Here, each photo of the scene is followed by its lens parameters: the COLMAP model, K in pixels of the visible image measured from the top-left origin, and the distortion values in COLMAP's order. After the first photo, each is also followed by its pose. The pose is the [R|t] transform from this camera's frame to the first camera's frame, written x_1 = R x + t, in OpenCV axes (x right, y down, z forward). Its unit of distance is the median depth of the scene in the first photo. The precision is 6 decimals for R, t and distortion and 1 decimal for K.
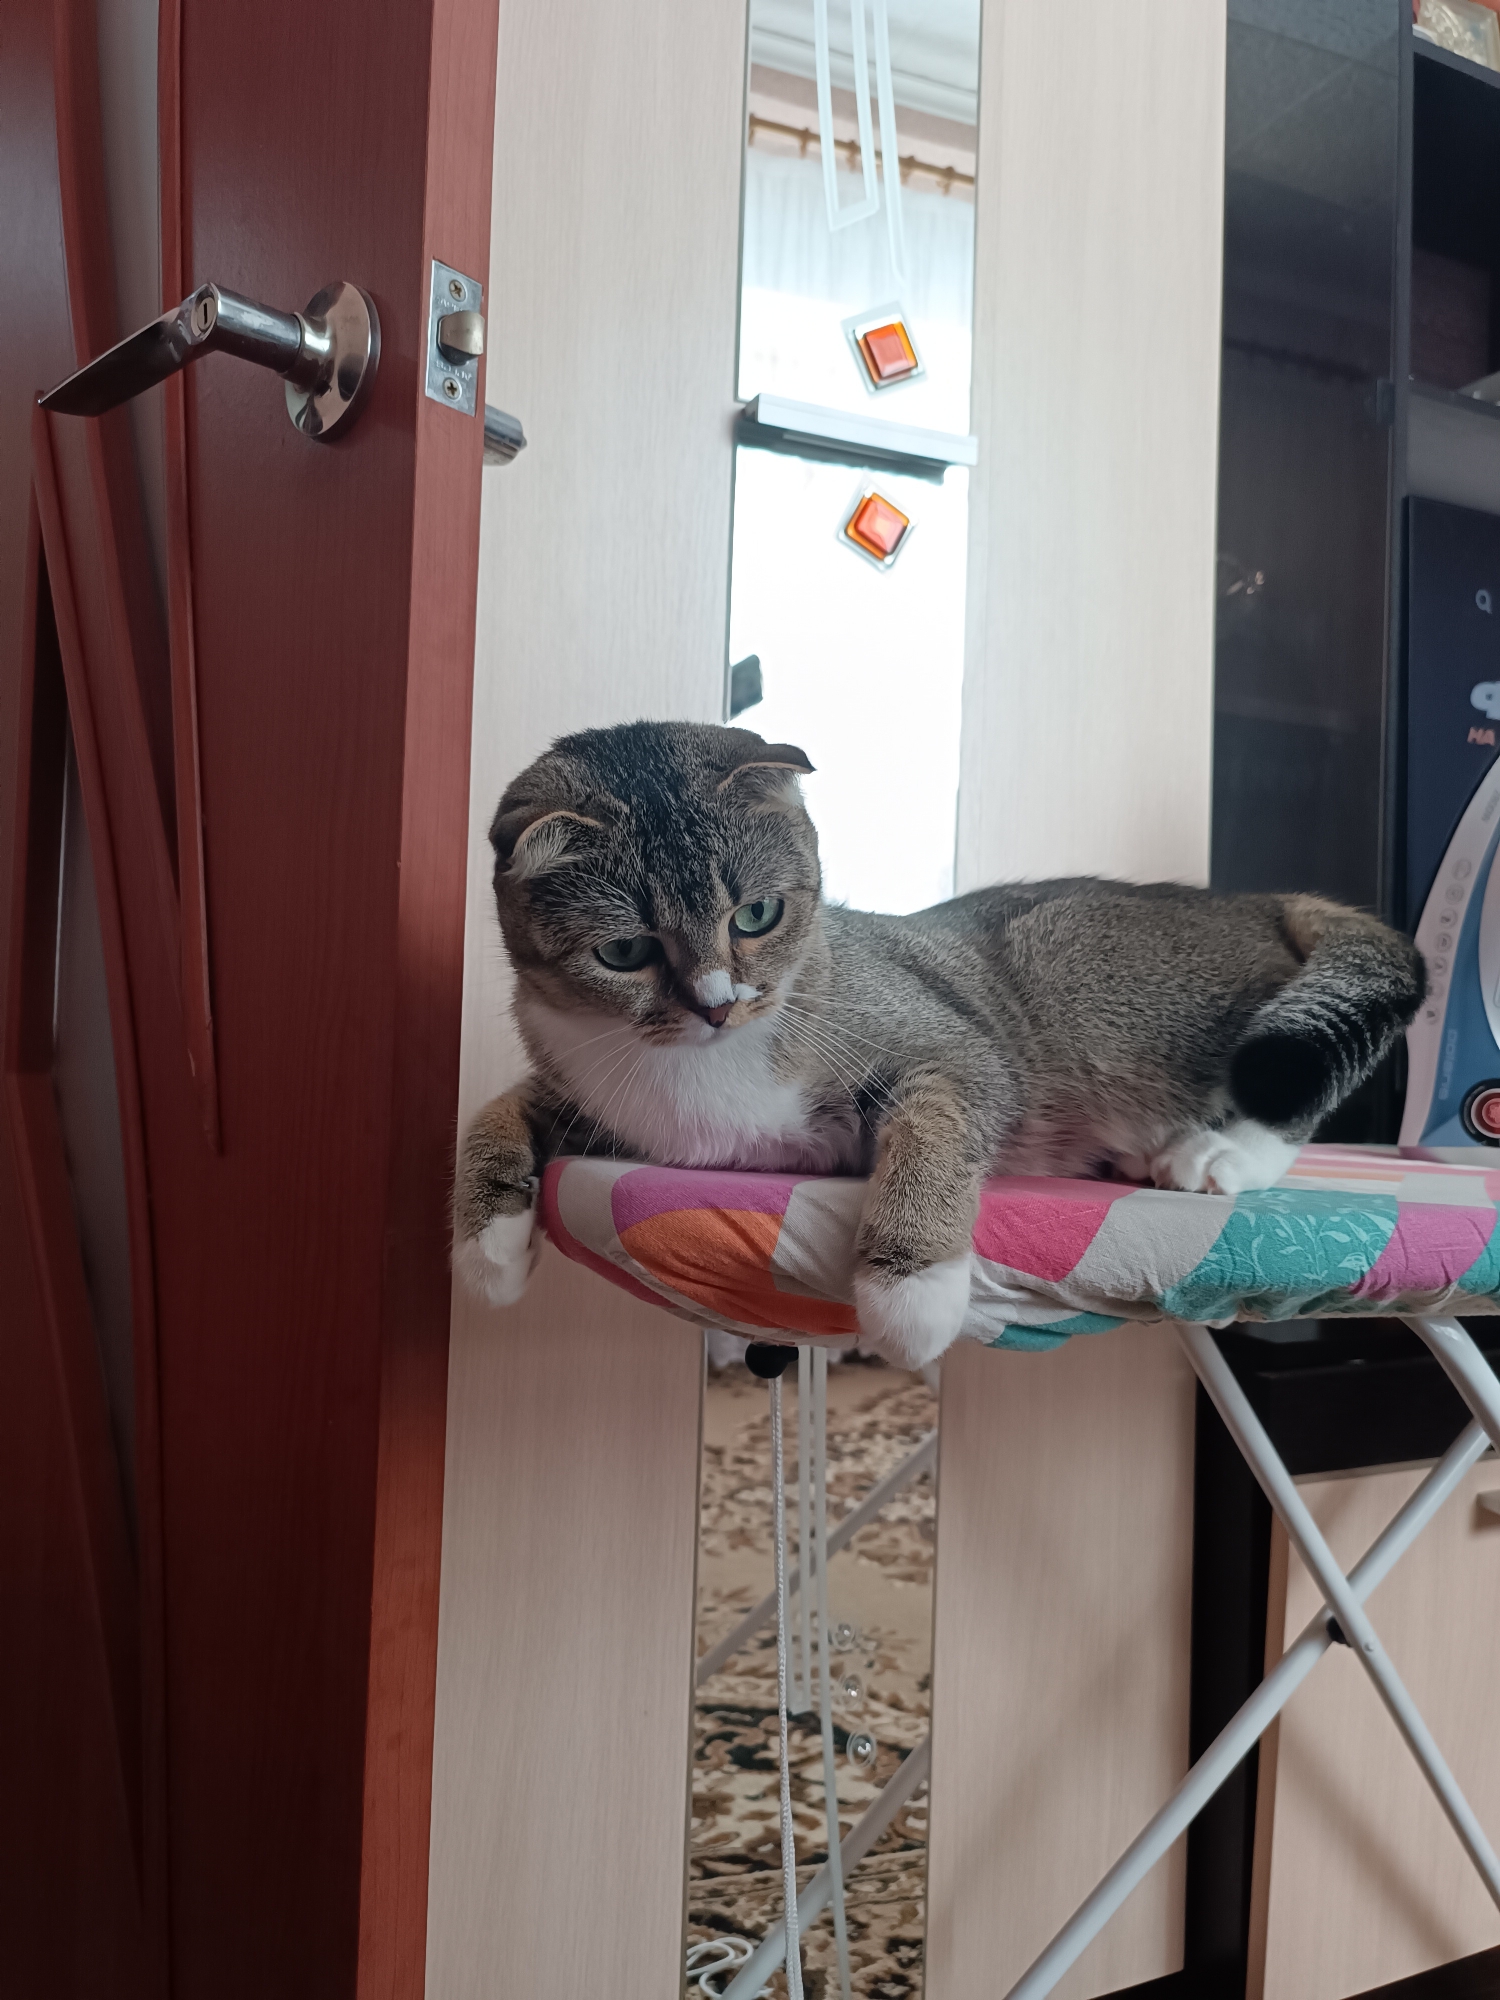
lens RADIAL K [[1499.3, 0, 750.0], [0, 1499.3, 1000.0], [0, 0, 1]] dist [0.003182, -0.010852]
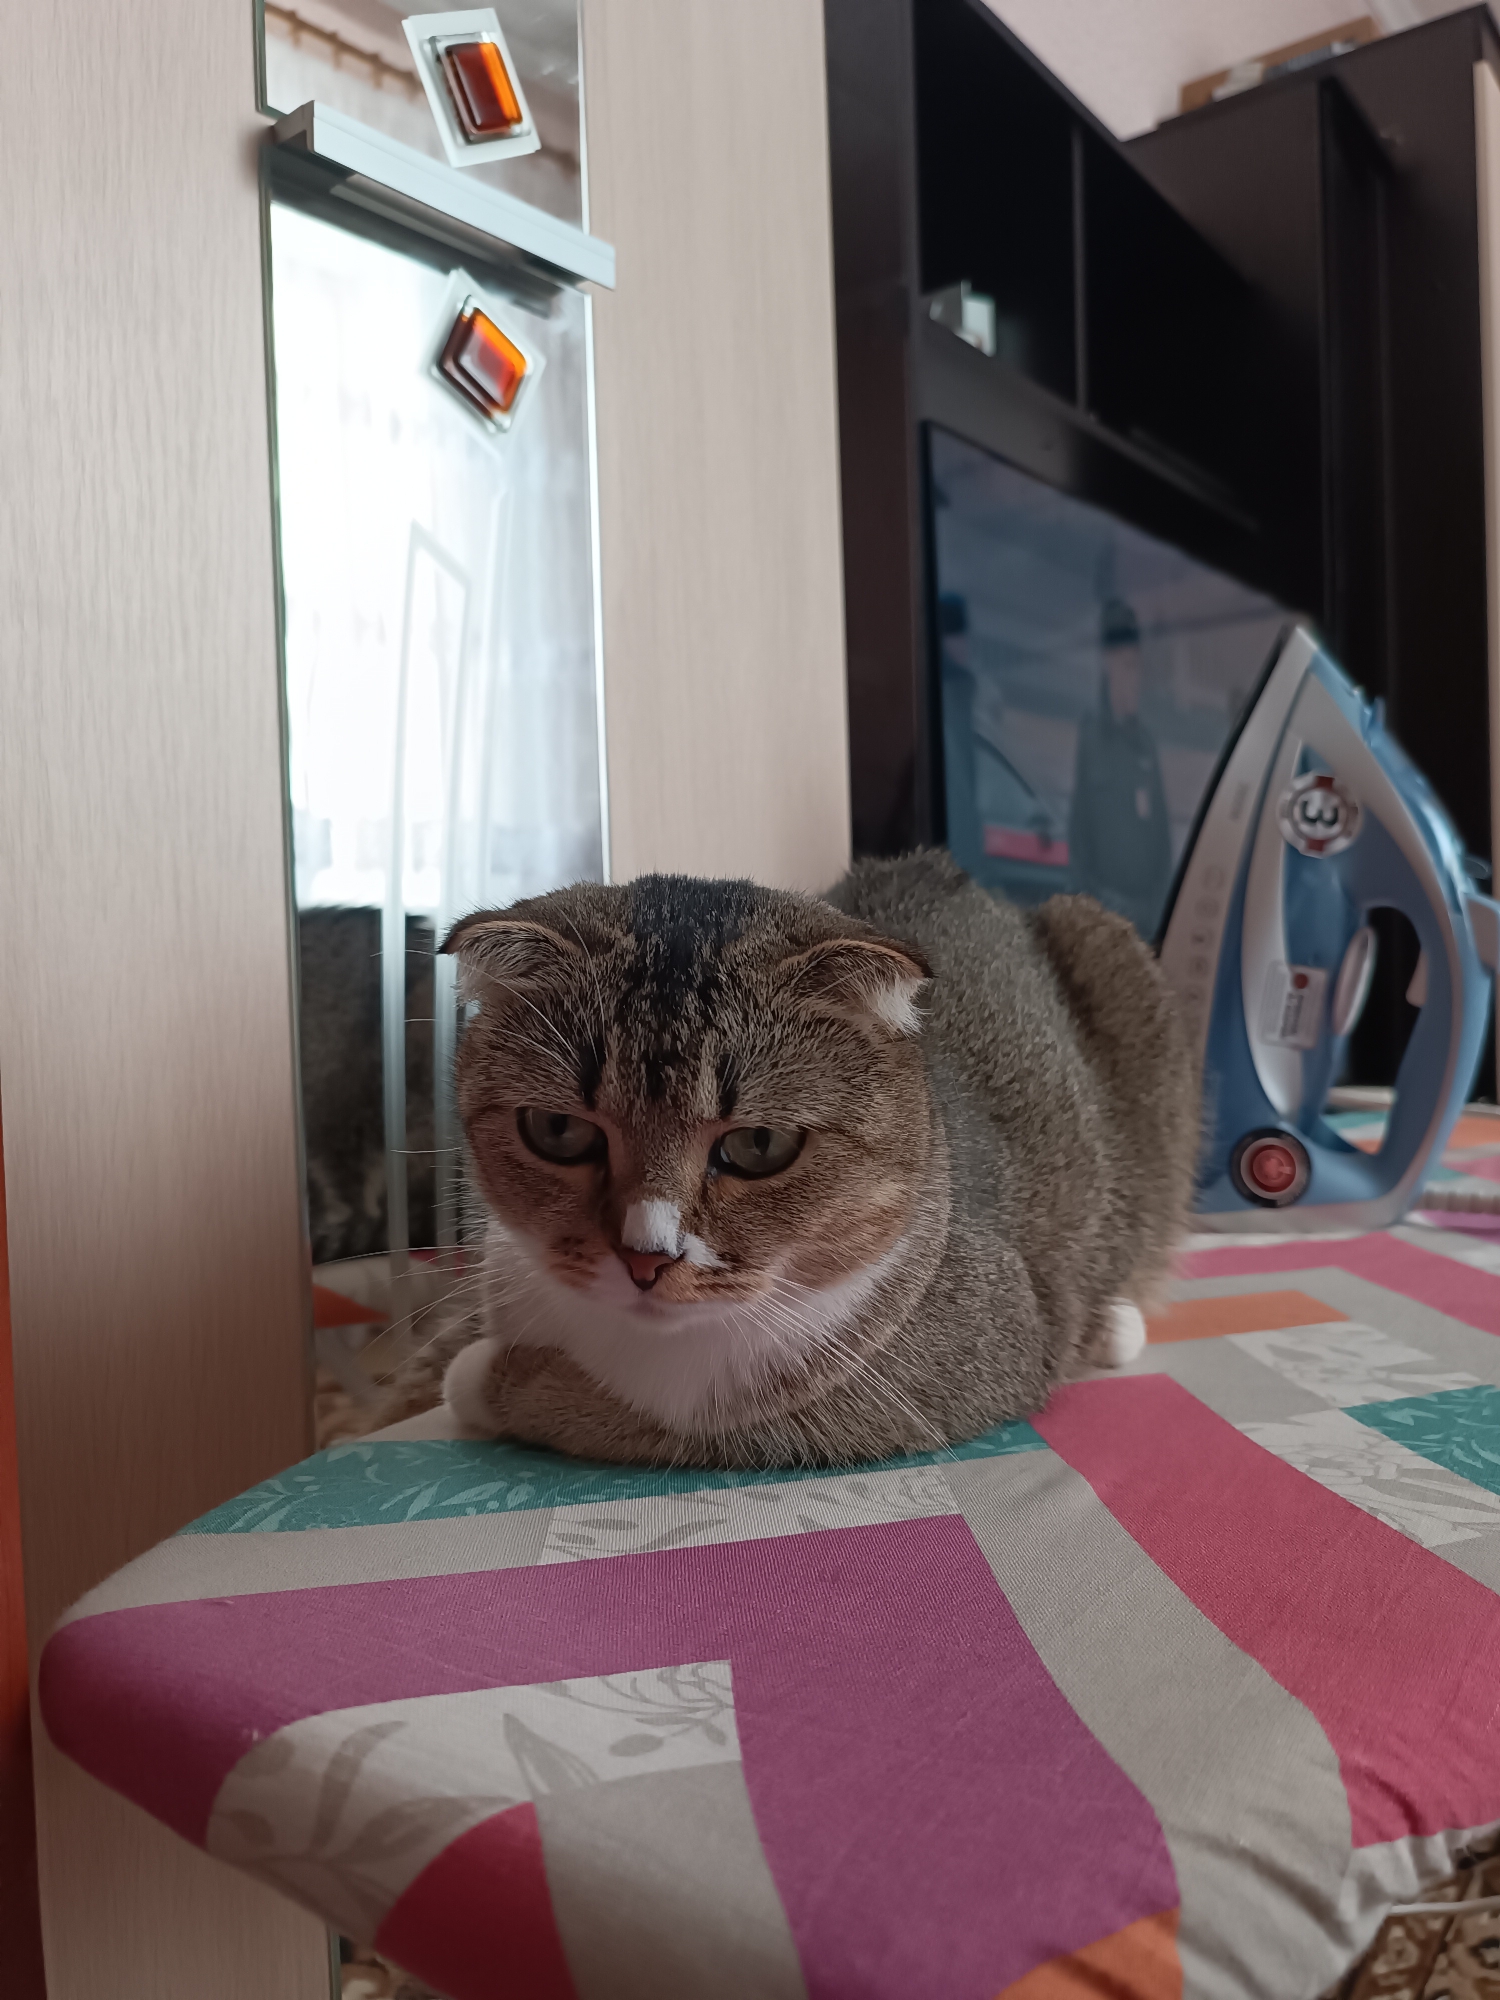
lens RADIAL K [[1499.3, 0, 750.0], [0, 1499.3, 1000.0], [0, 0, 1]] dist [0.003182, -0.010852]
pose [[0.873595, -0.071602, 0.481358, -0.150656], [0.051772, 0.997178, 0.054372, -0.077556], [-0.483892, -0.022578, 0.874836, 0.397778]]
